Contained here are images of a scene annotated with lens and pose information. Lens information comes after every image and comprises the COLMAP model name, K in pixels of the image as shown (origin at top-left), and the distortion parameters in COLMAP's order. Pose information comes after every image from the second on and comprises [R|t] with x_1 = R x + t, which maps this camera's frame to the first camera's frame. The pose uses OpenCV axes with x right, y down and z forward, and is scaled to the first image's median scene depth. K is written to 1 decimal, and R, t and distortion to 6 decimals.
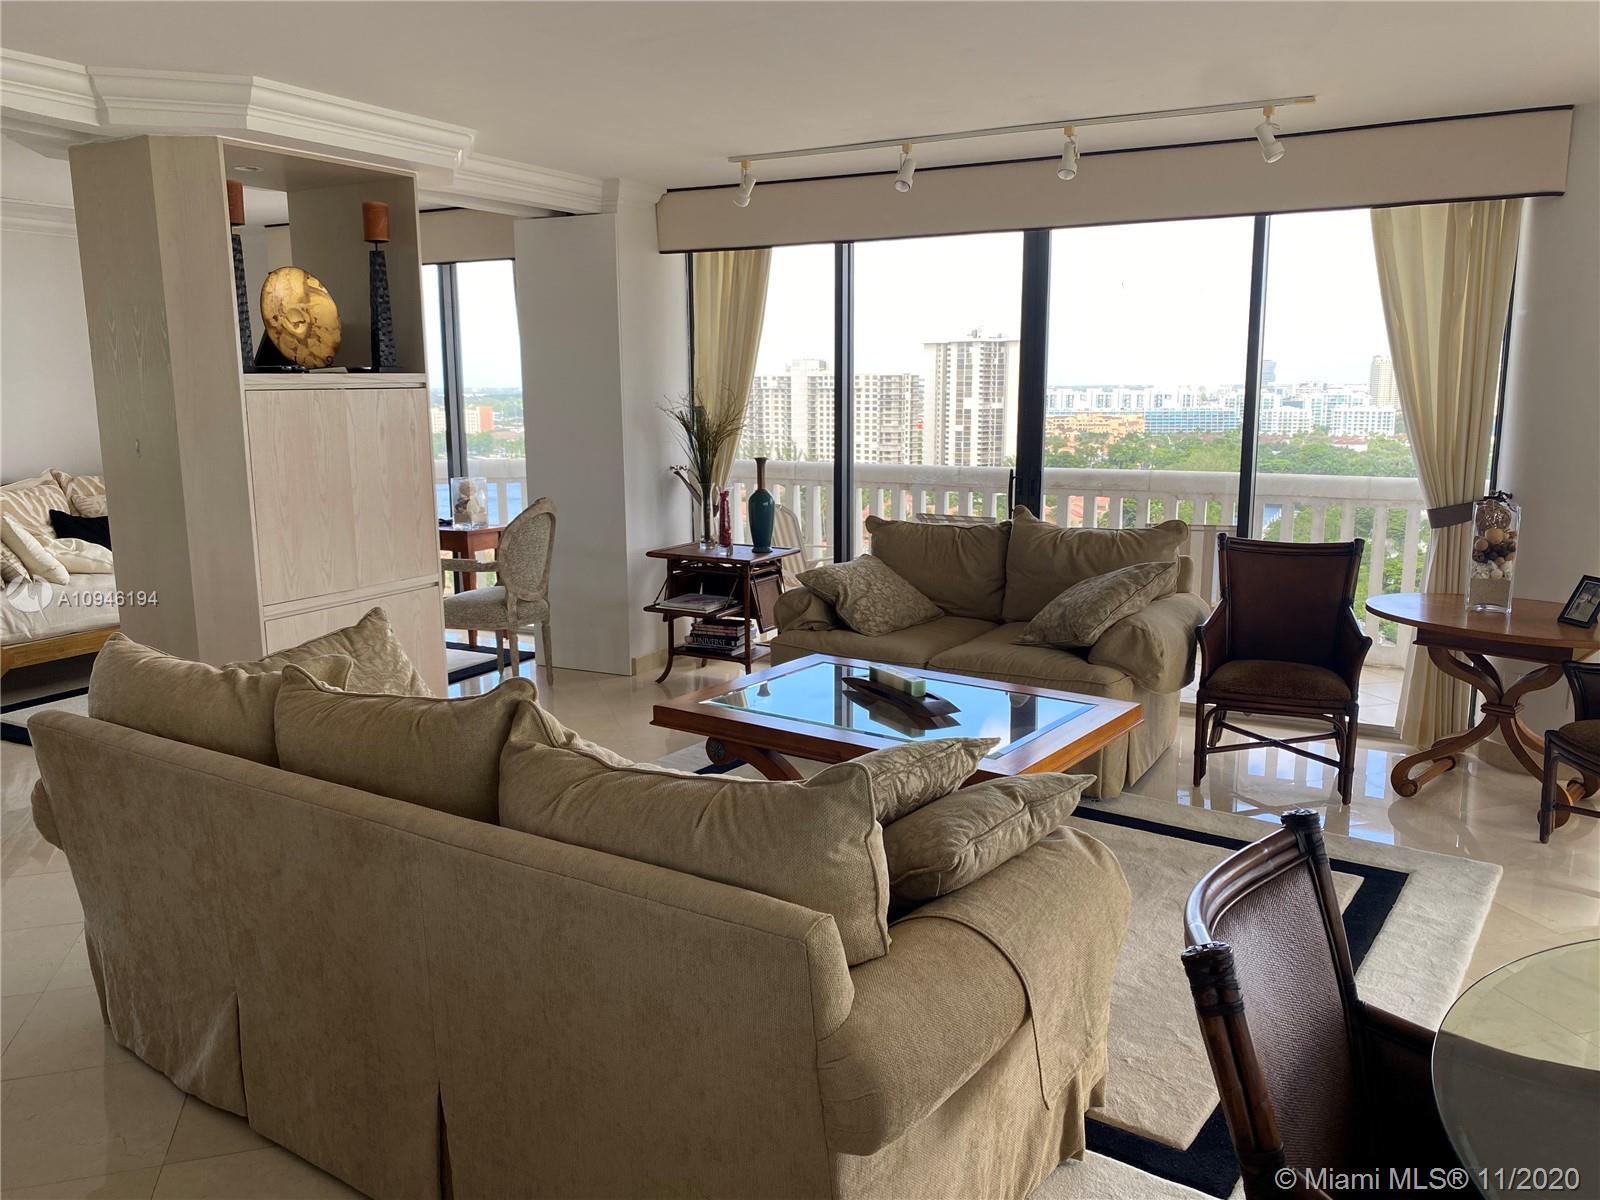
lens RADIAL K [[1268.9, 0, 800.0], [0, 1268.9, 600.0], [0, 0, 1]] dist [0.205059, -0.565557]
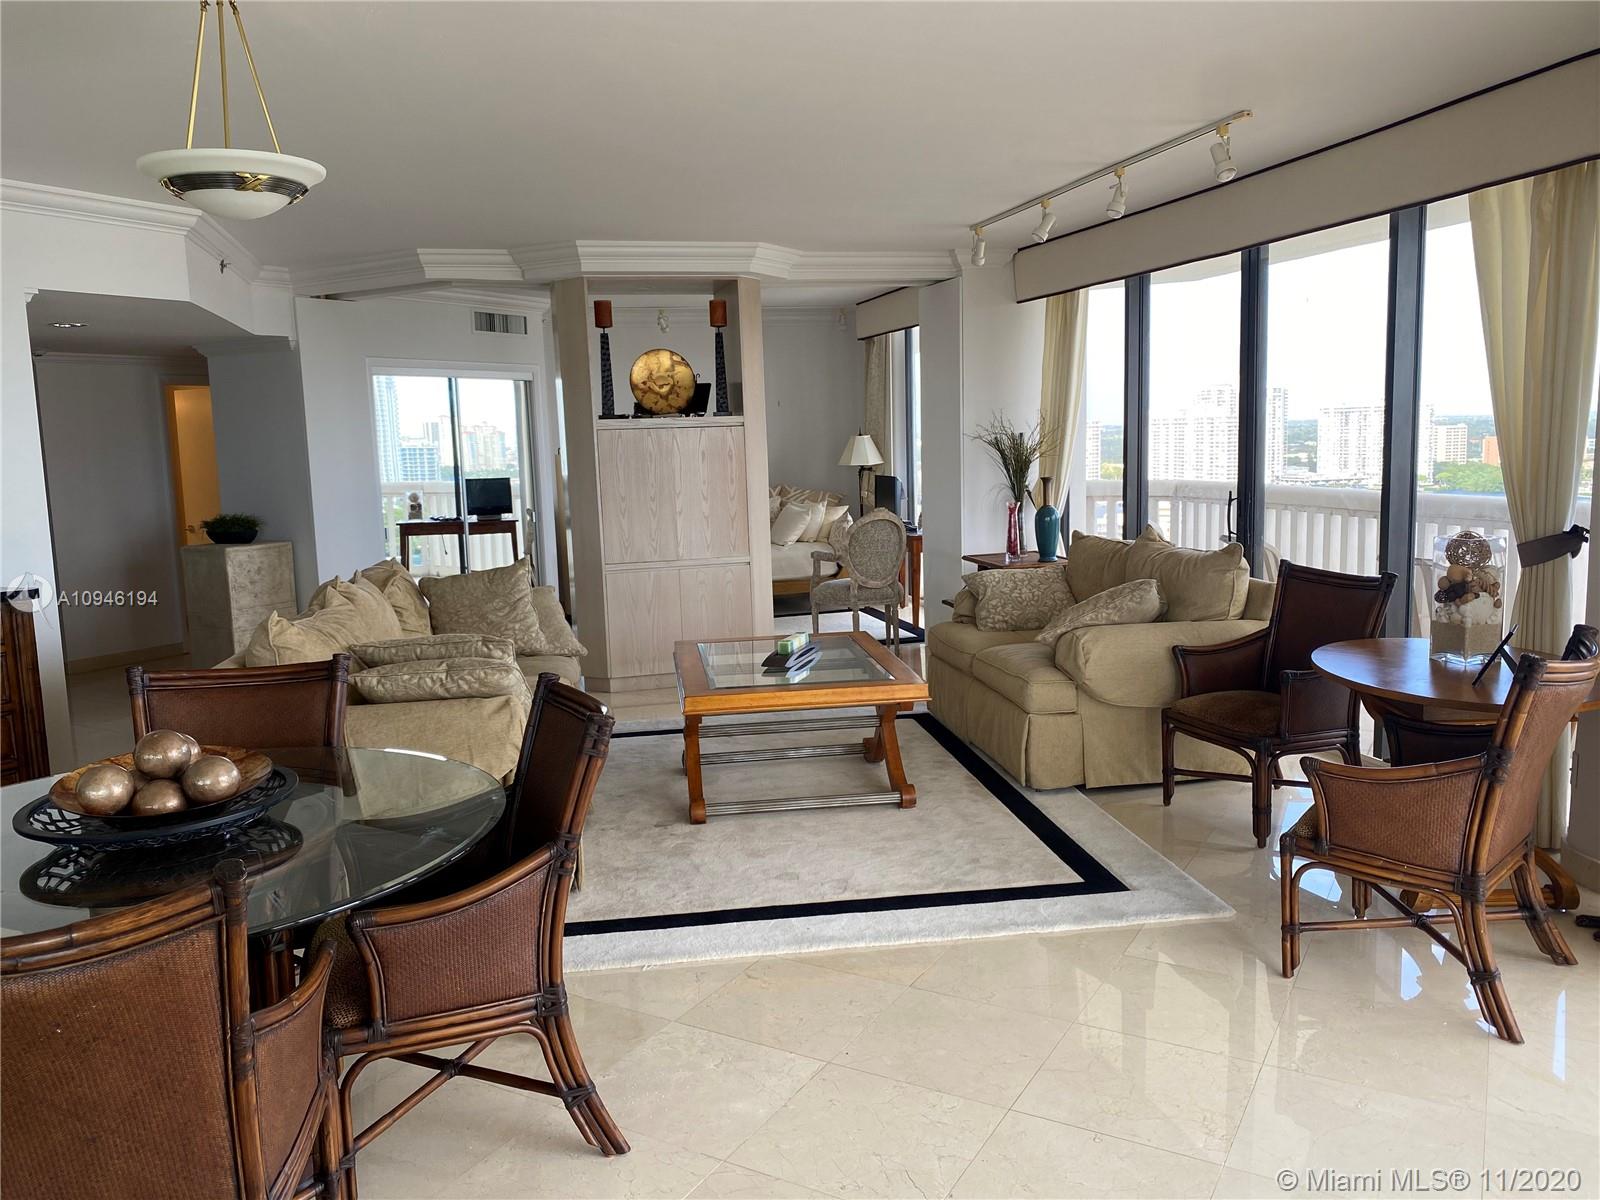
lens RADIAL K [[1268.9, 0, 800.0], [0, 1268.9, 600.0], [0, 0, 1]] dist [0.205059, -0.565557]
pose [[0.669548, 0.080400, -0.738405, 0.830379], [-0.097457, 0.995039, 0.019974, -0.006551], [0.736347, 0.058589, 0.674062, 0.107963]]
